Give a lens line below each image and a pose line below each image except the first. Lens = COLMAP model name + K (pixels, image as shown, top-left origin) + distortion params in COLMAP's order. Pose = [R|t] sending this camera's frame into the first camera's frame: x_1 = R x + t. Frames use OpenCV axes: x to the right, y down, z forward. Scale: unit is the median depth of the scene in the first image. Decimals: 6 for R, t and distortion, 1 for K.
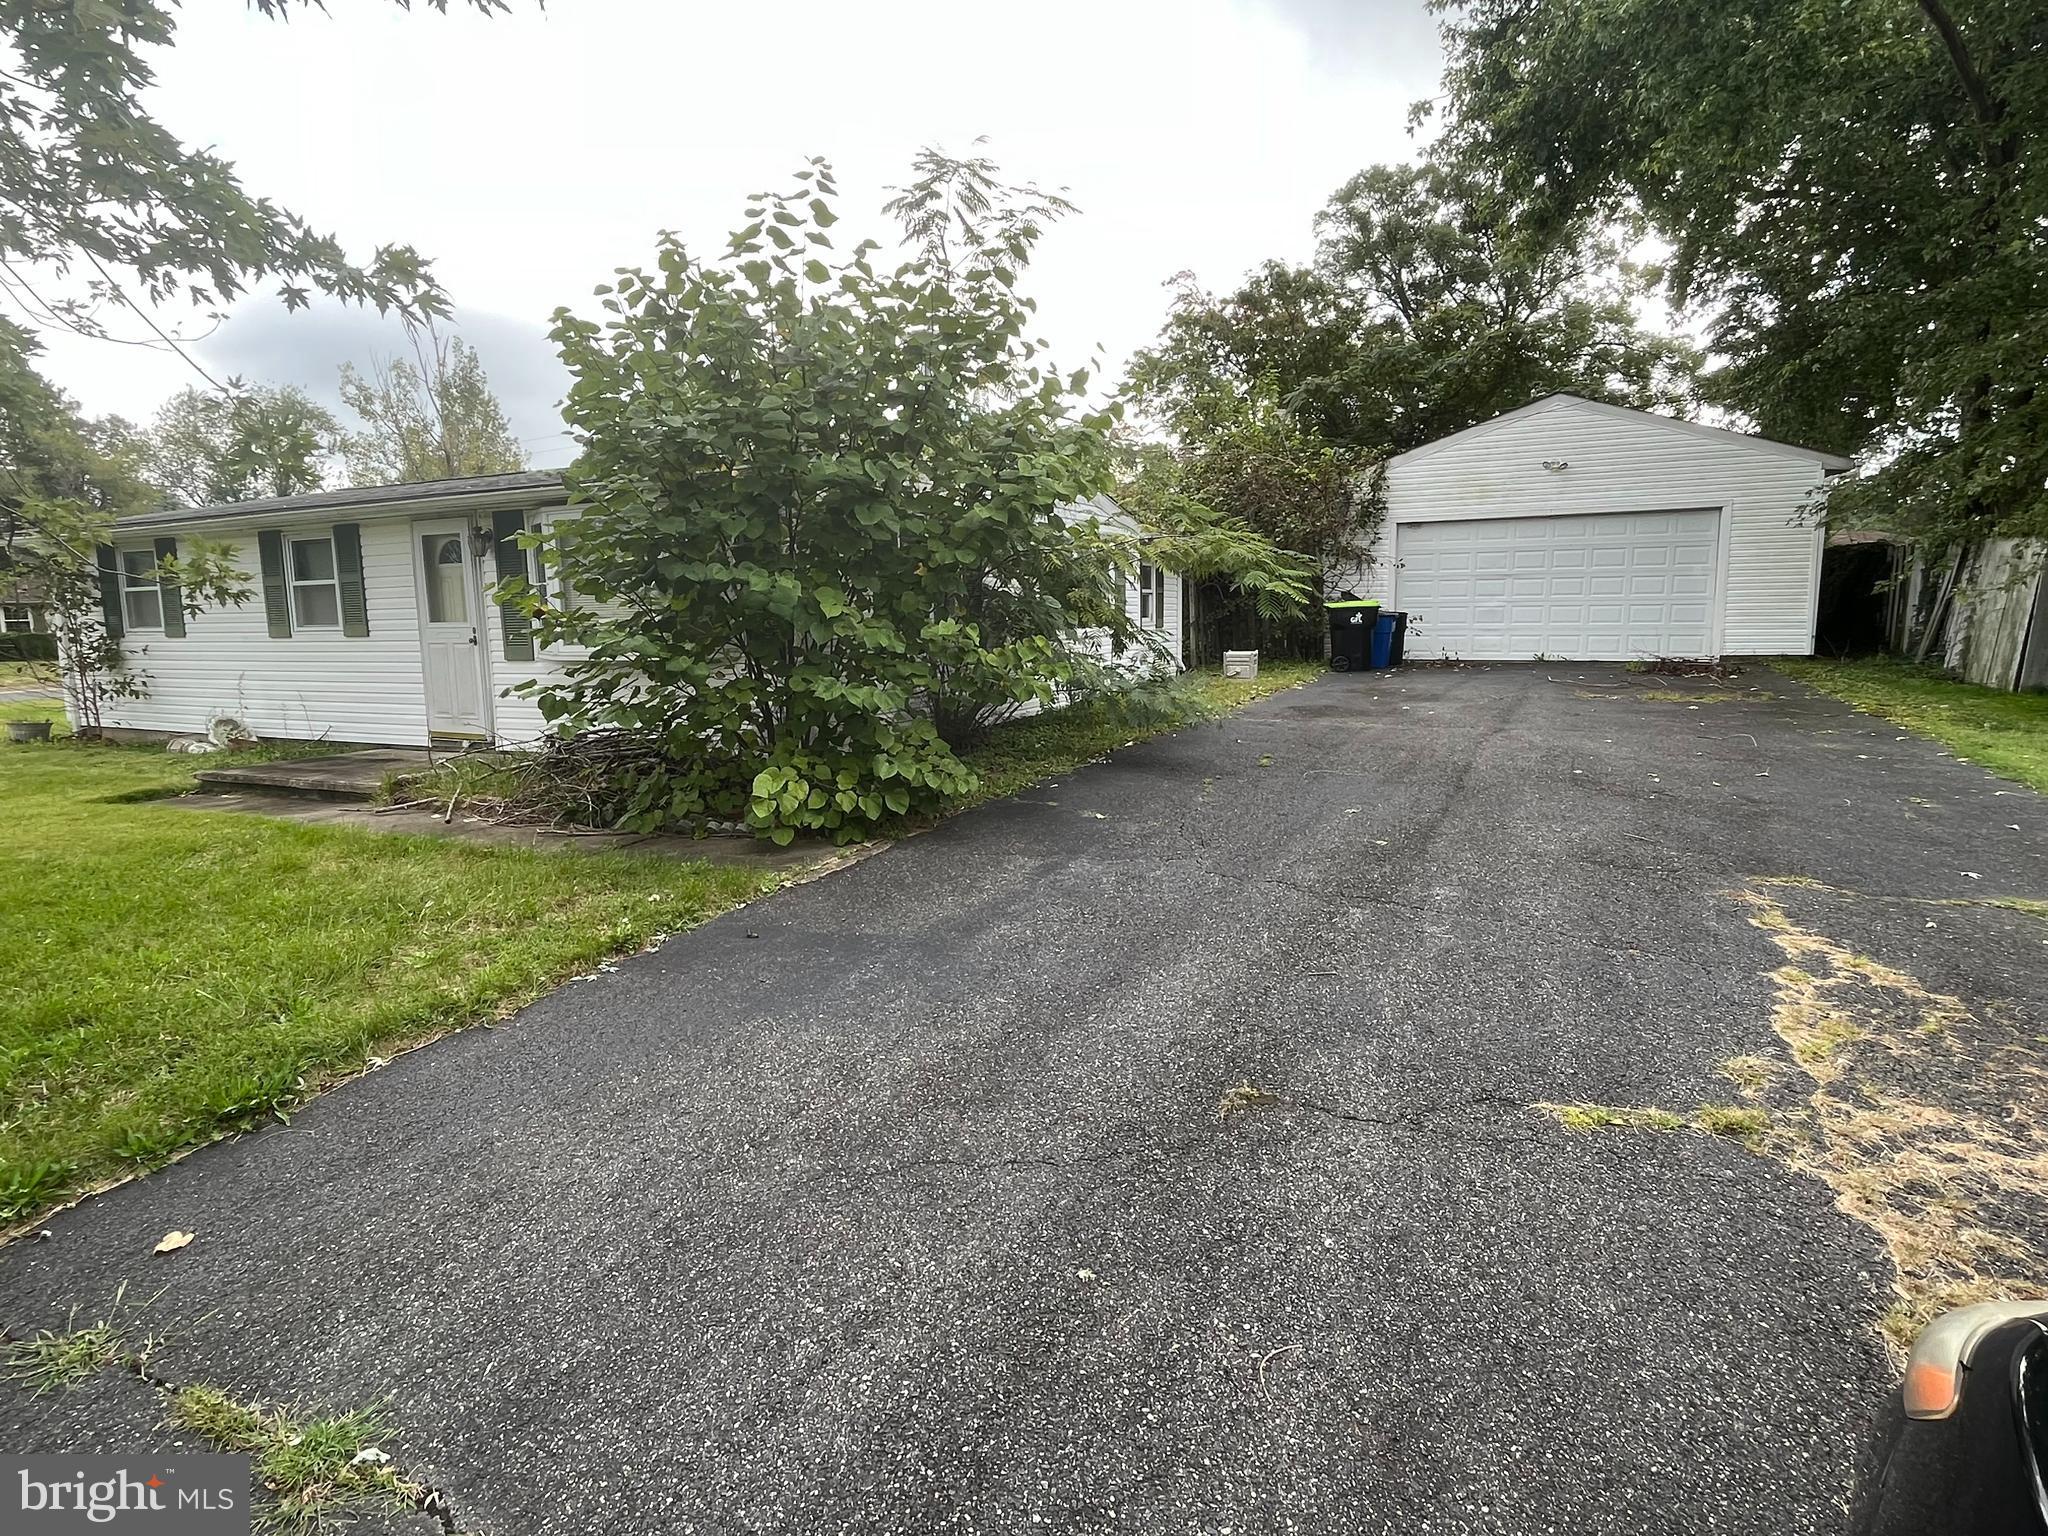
lens RADIAL K [[1062.2, 0, 1024.0], [0, 1062.2, 768.0], [0, 0, 1]] dist [-0.010062, 0.001351]
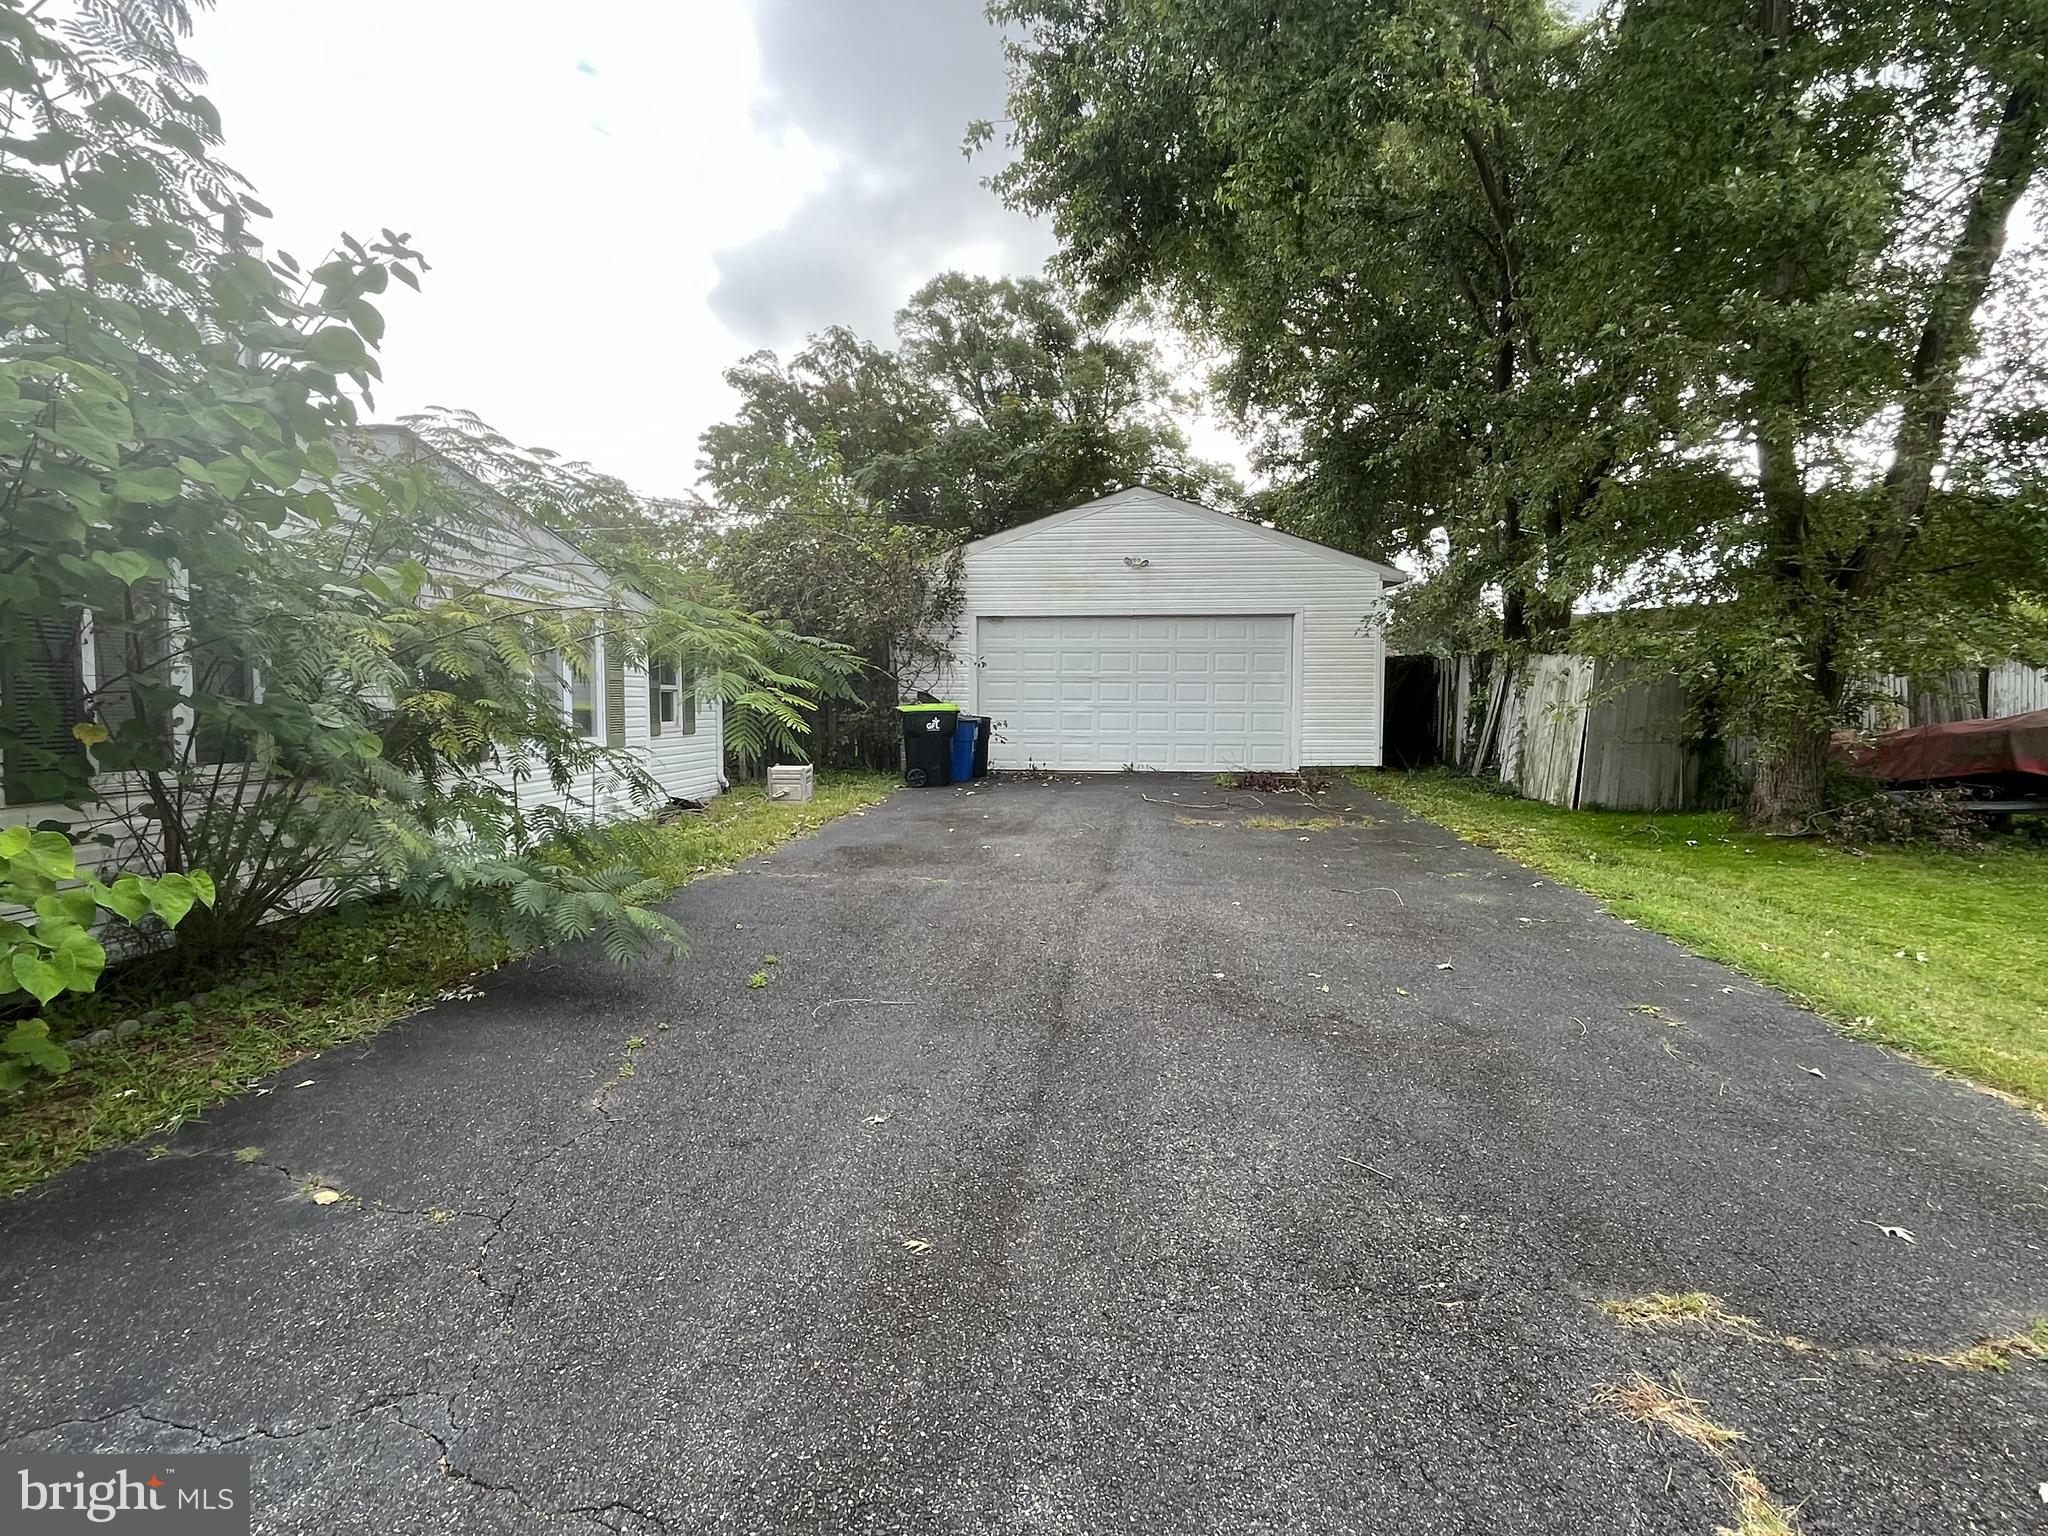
lens RADIAL K [[1062.2, 0, 1024.0], [0, 1062.2, 768.0], [0, 0, 1]] dist [-0.010062, 0.001351]
pose [[0.933653, -0.004718, 0.358147, 0.074099], [0.035135, 0.996297, -0.078469, -0.035785], [-0.356451, 0.085847, 0.930362, 0.180972]]
